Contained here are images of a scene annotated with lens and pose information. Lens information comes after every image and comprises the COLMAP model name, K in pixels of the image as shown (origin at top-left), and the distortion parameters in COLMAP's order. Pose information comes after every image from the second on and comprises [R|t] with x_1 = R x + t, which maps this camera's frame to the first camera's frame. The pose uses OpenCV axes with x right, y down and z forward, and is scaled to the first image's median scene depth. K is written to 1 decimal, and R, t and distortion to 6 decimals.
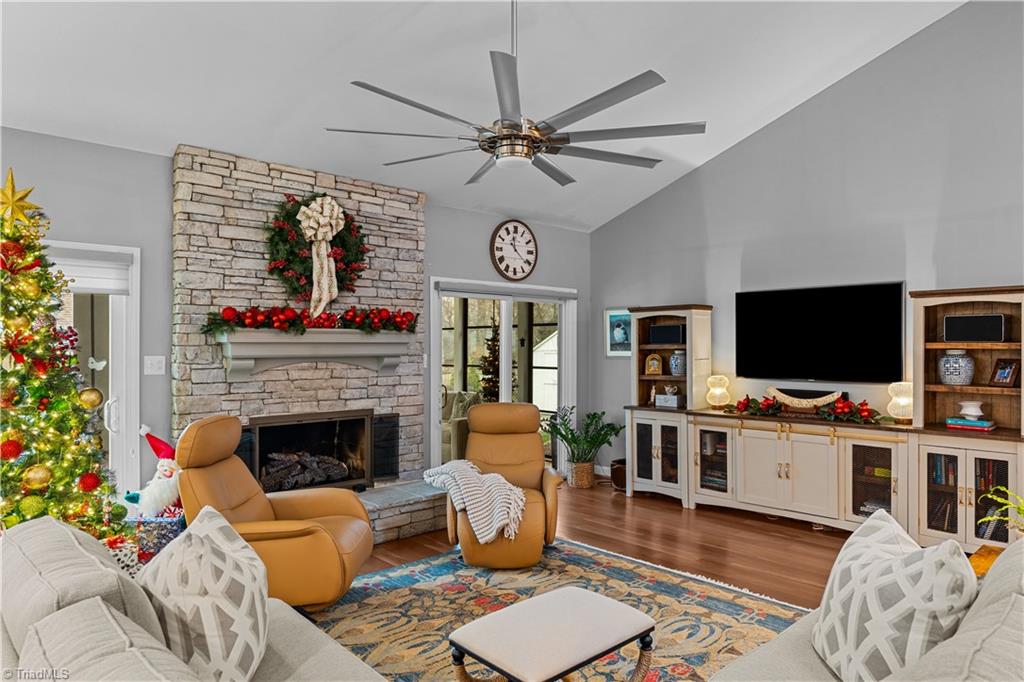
lens RADIAL K [[632.0, 0, 511.9], [0, 632.0, 347.9], [0, 0, 1]] dist [-0.009496, -0.001932]
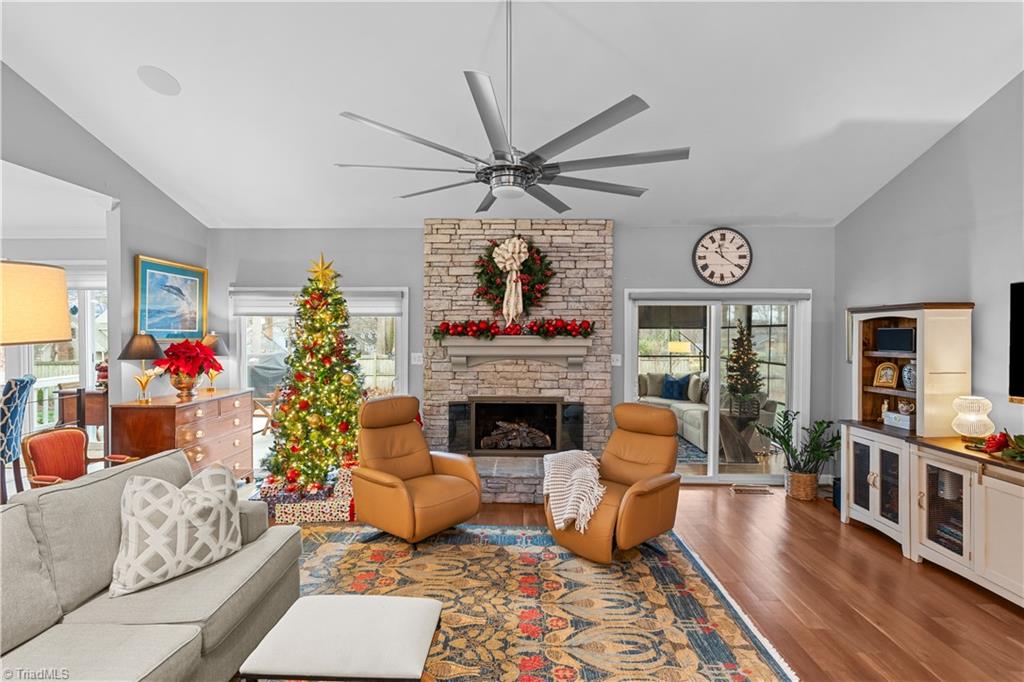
lens RADIAL K [[454.6, 0, 512.0], [0, 454.6, 341.0], [0, 0, 1]] dist [-0.005626, -0.000428]
pose [[0.722273, 0.014276, -0.691461, 0.361056], [-0.006267, 0.999881, 0.014097, -0.031093], [0.691580, -0.005848, 0.722276, 0.283917]]
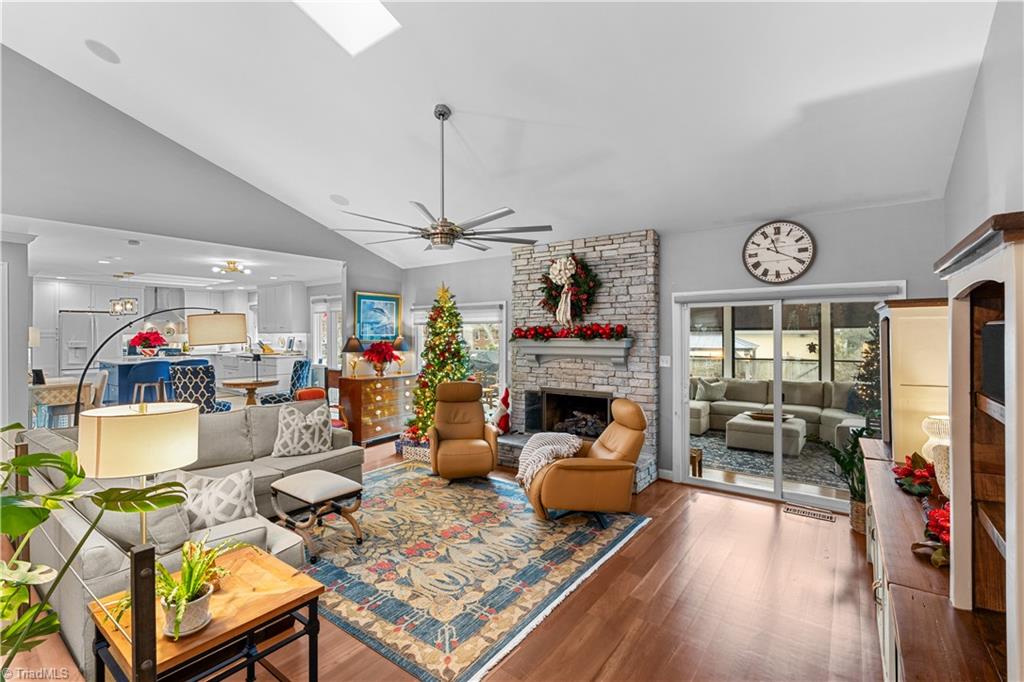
lens RADIAL K [[459.2, 0, 510.2], [0, 459.2, 333.2], [0, 0, 1]] dist [-0.002111, -0.000216]
pose [[0.185801, 0.000085, -0.982587, 0.807391], [-0.000069, 1.000000, 0.000074, -0.041462], [0.982587, 0.000054, 0.185801, 0.619163]]
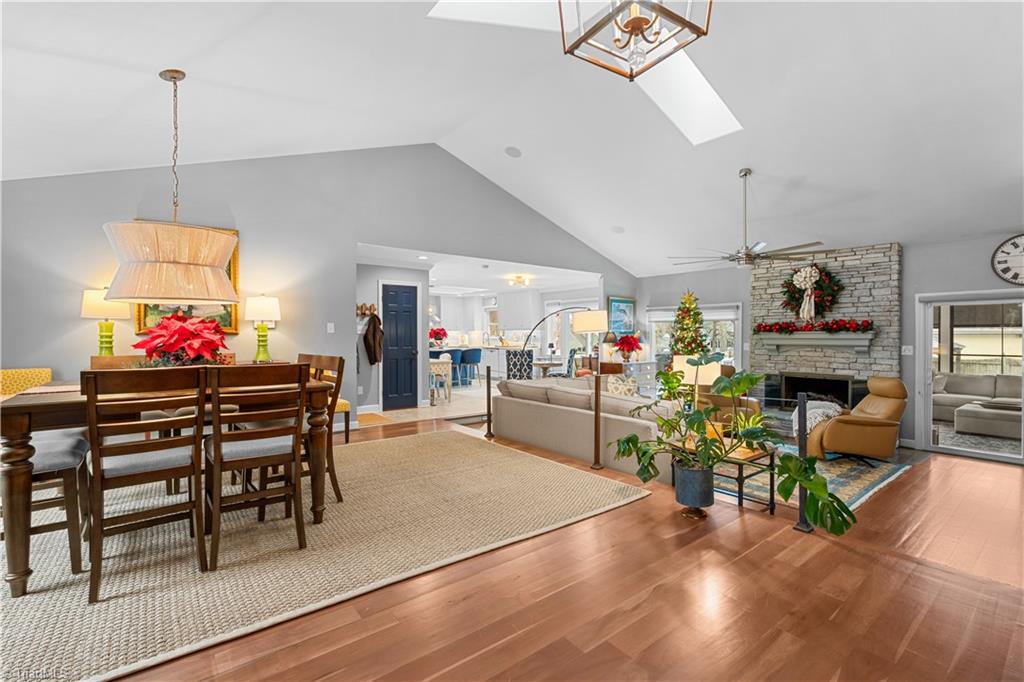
lens RADIAL K [[457.9, 0, 515.9], [0, 457.9, 336.5], [0, 0, 1]] dist [0.000557, 0.000166]
pose [[-0.066787, 0.004534, -0.997757, 1.192558], [-0.003694, 0.999982, 0.004792, -0.017294], [0.997760, 0.004006, -0.066769, 0.154128]]
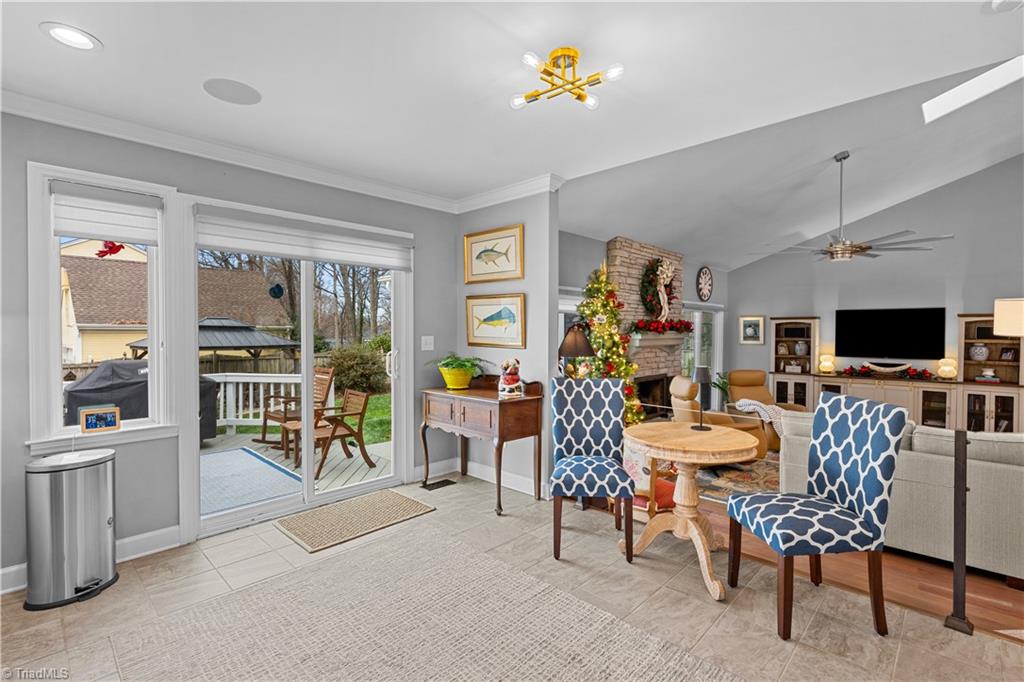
lens RADIAL K [[473.4, 0, 512.0], [0, 473.4, 341.0], [0, 0, 1]] dist [-0.003465, 0.000103]
pose [[0.997675, 0.001832, 0.068128, -0.817917], [-0.003184, 0.999800, 0.019749, -0.026183], [-0.068078, -0.019920, 0.997481, -0.373234]]
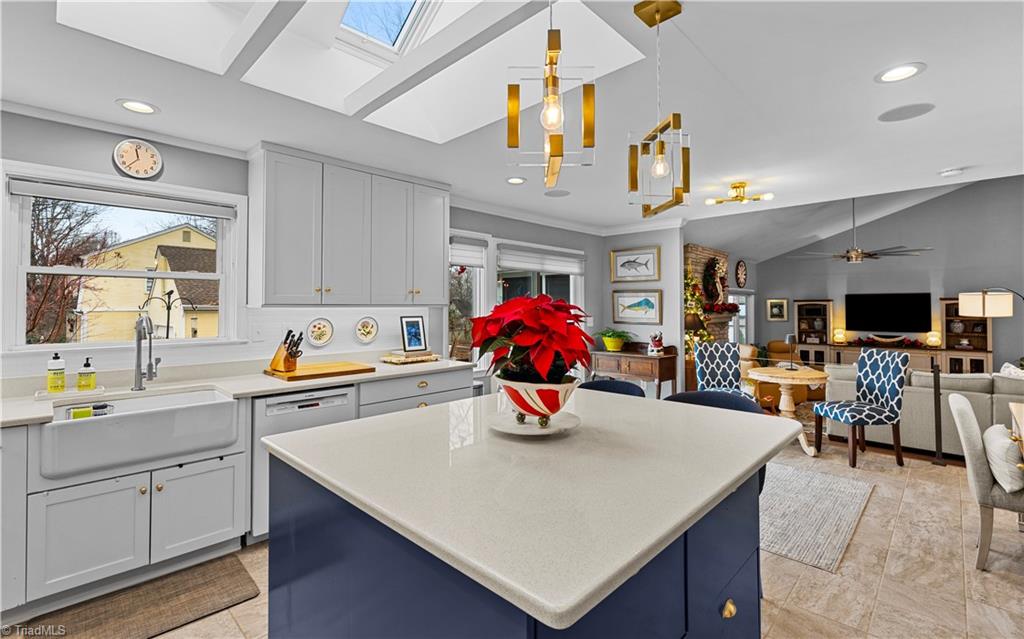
lens RADIAL K [[455.5, 0, 514.0], [0, 455.5, 301.2], [0, 0, 1]] dist [-0.001950, -0.000081]
pose [[0.997923, 0.000787, 0.064417, -1.197936], [0.000315, 0.999854, -0.017087, -0.039982], [-0.064421, 0.017072, 0.997777, -0.748675]]
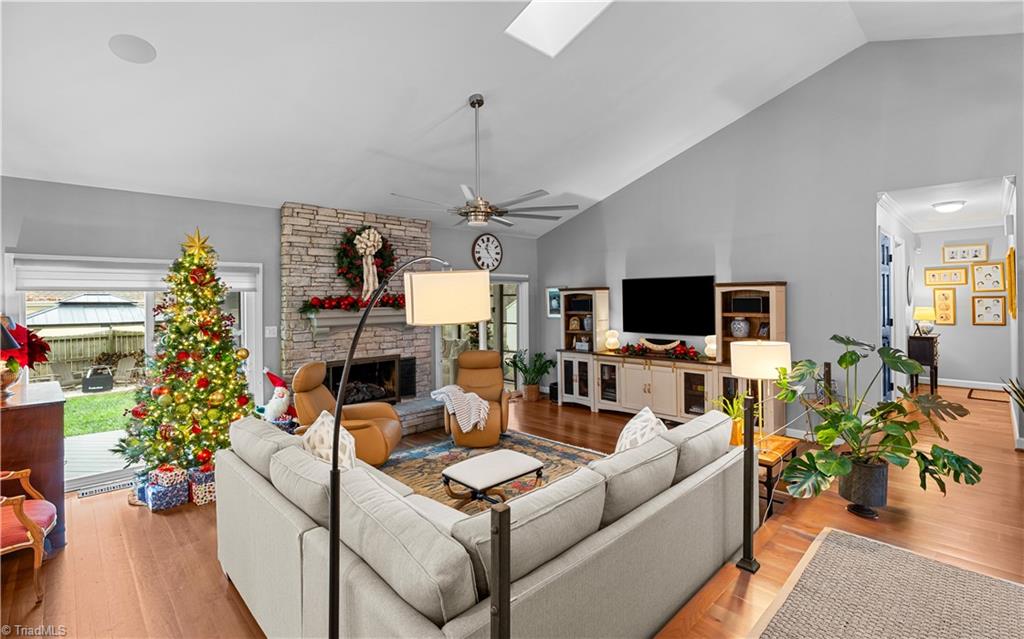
lens RADIAL K [[465.0, 0, 512.6], [0, 465.0, 297.6], [0, 0, 1]] dist [-0.018934, -0.000714]
pose [[0.999491, -0.009731, 0.030382, 0.040186], [0.009873, 0.999941, -0.004547, -0.045688], [-0.030336, 0.004844, 0.999528, -0.231246]]
